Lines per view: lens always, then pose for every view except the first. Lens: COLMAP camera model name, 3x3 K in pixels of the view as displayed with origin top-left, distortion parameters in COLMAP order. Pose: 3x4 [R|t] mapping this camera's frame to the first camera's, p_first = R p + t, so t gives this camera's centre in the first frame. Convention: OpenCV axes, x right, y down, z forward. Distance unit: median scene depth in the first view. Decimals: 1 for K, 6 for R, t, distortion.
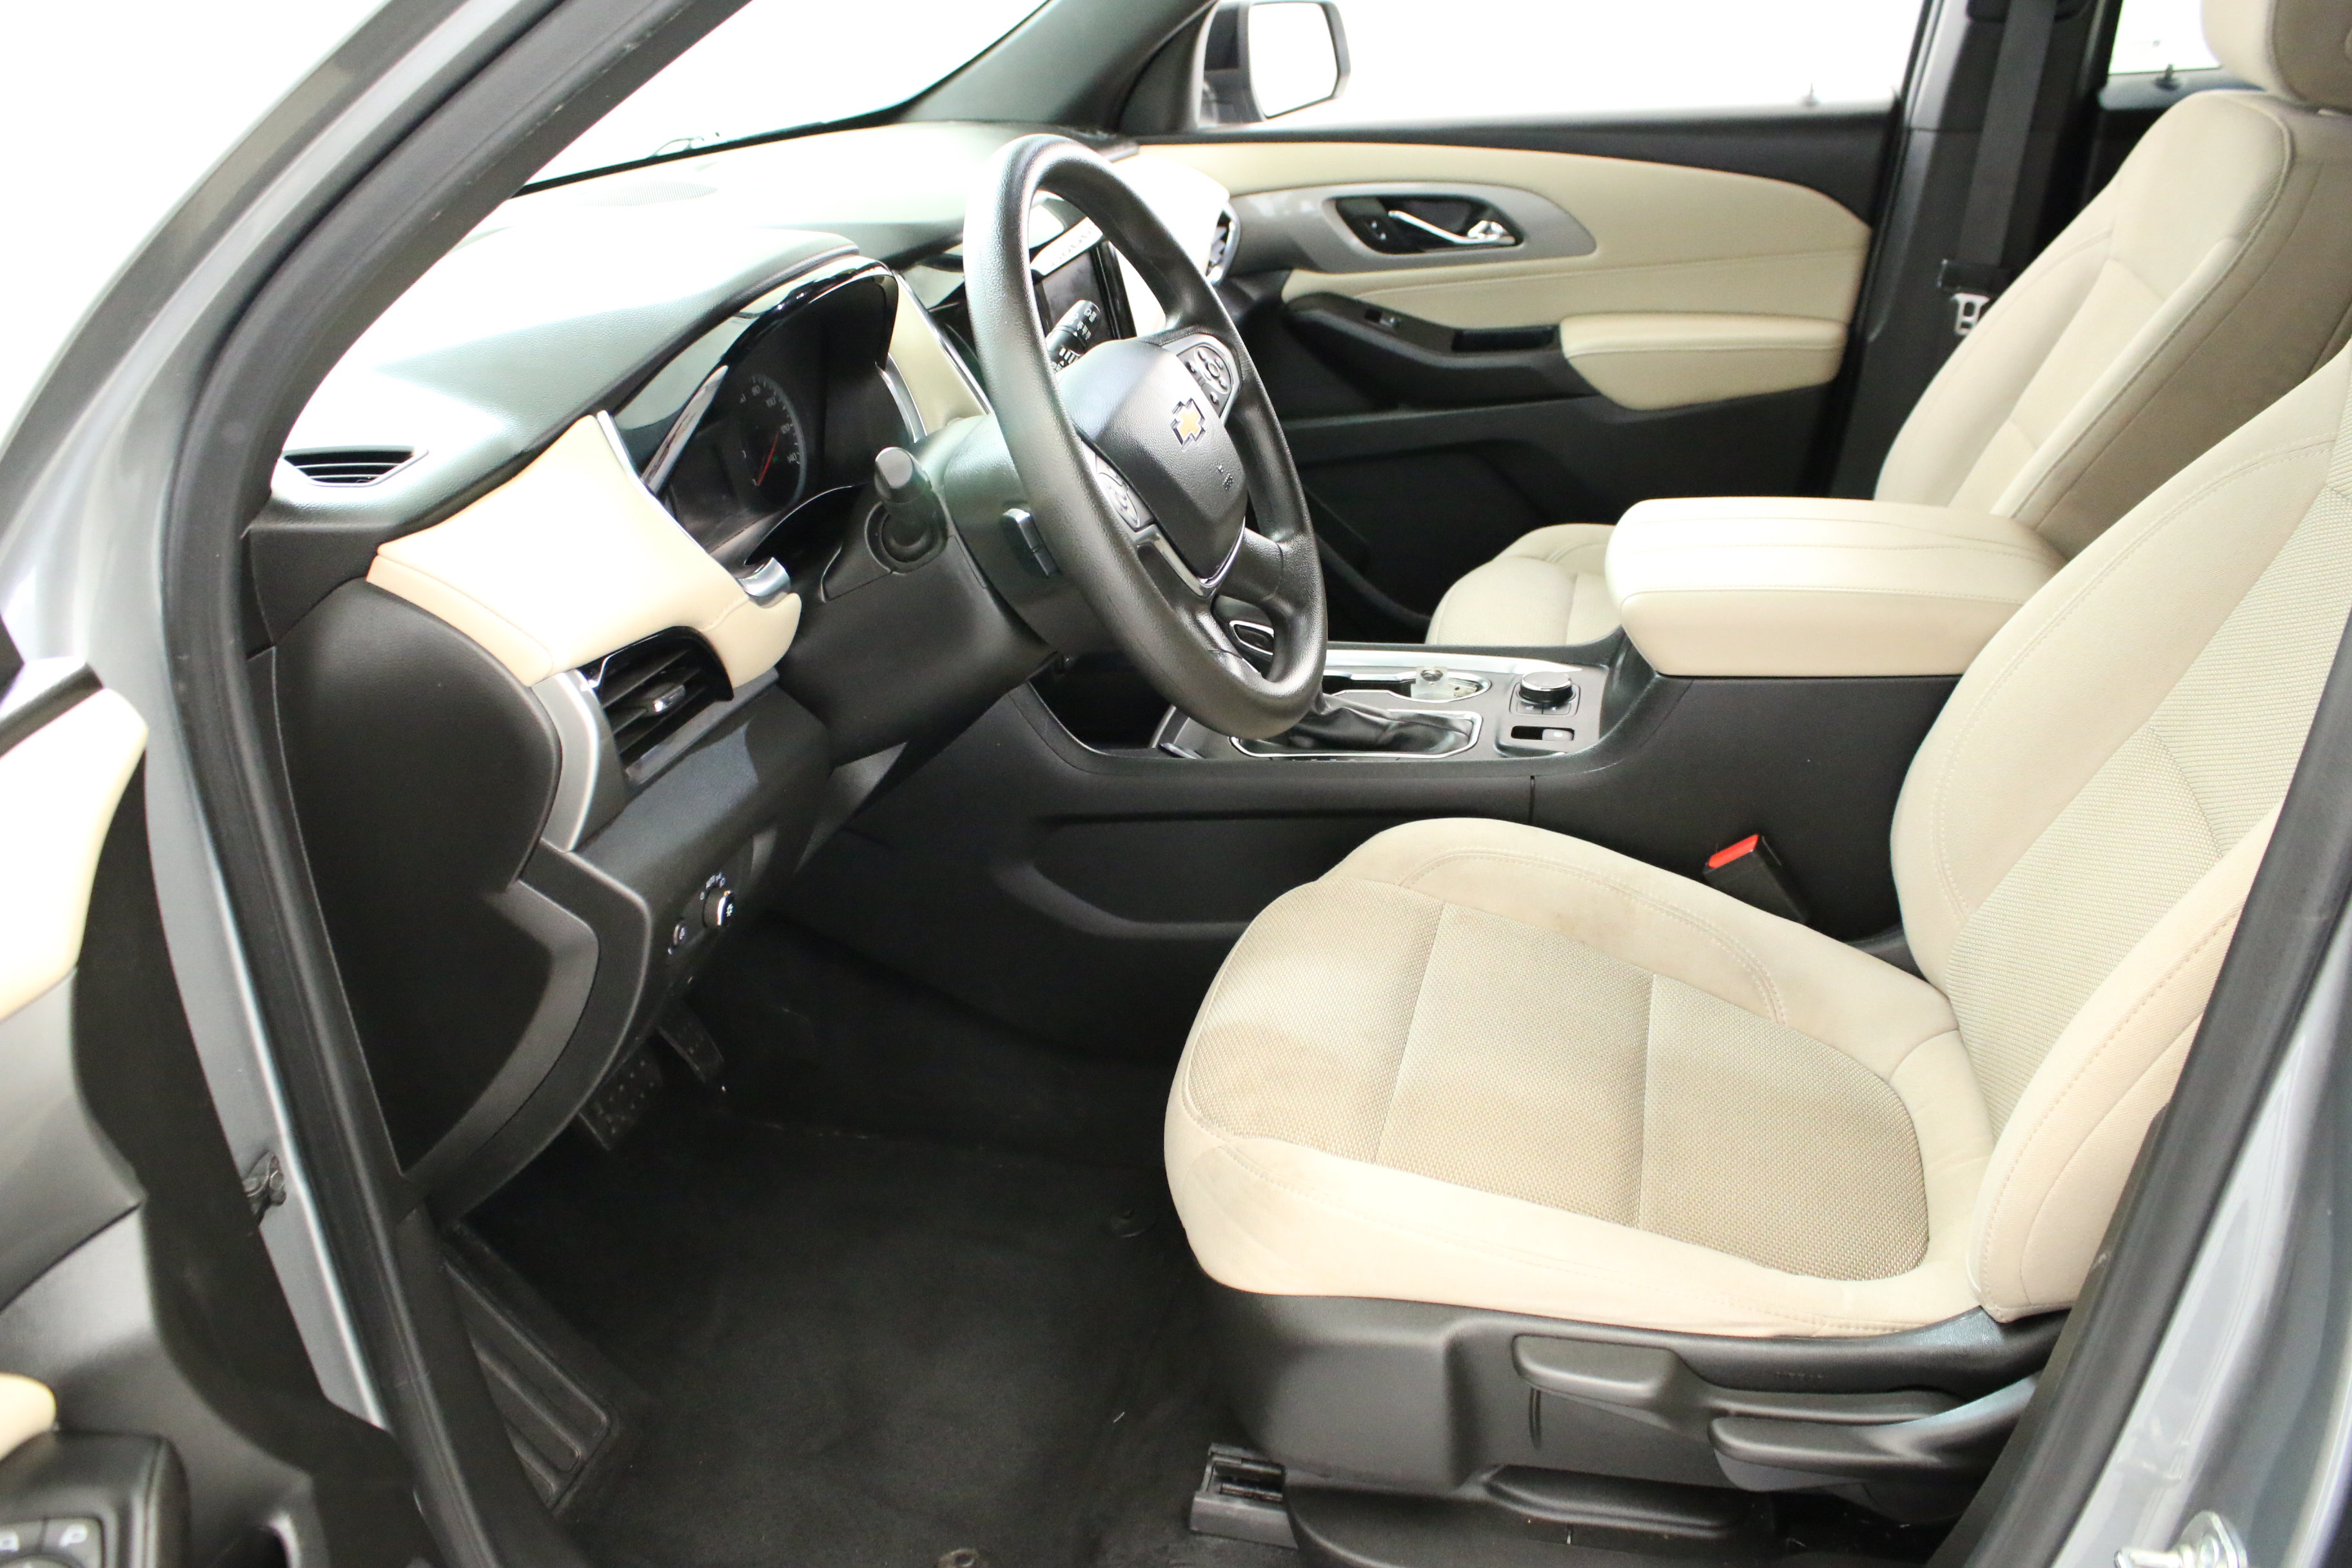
lens RADIAL K [[1901.0, 0, 1176.0], [0, 1901.0, 784.0], [0, 0, 1]] dist [-0.170956, 0.144908]
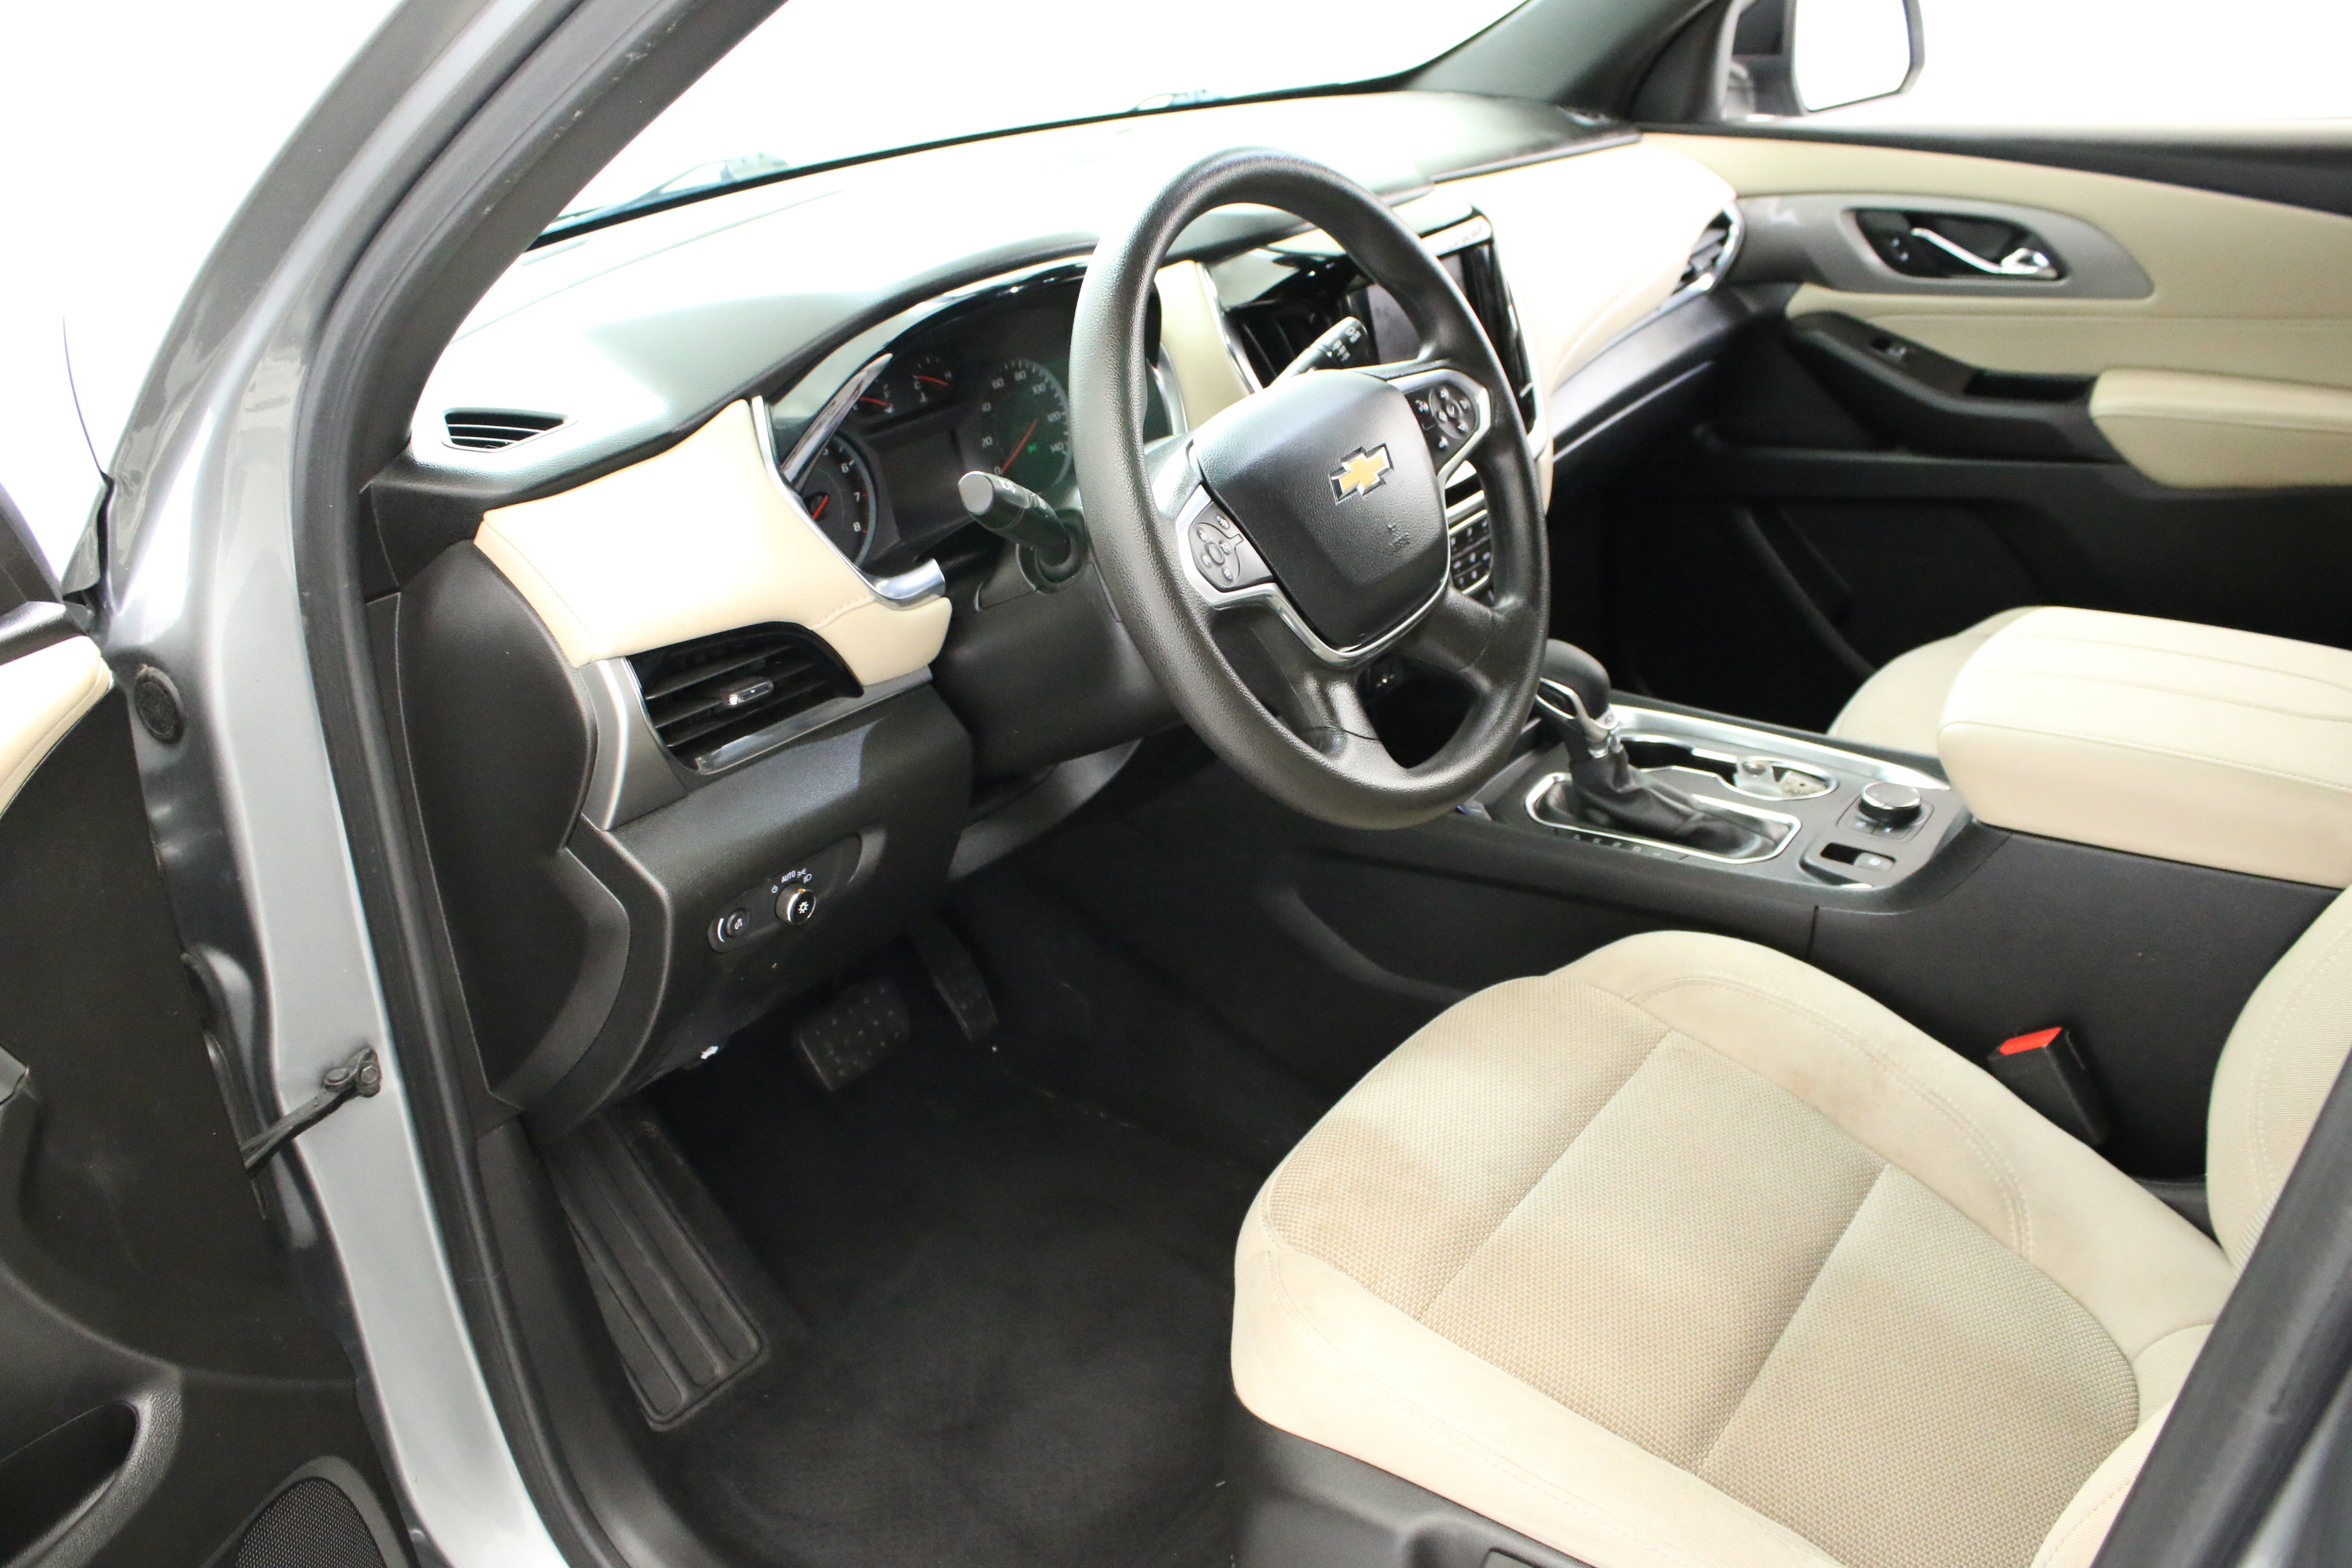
lens RADIAL K [[1901.0, 0, 1176.0], [0, 1901.0, 784.0], [0, 0, 1]] dist [-0.170956, 0.144908]
pose [[0.926654, 0.171944, -0.334286, 0.192536], [-0.161062, 0.985105, 0.060230, -0.064050], [0.339663, -0.001971, 0.940545, 0.087738]]
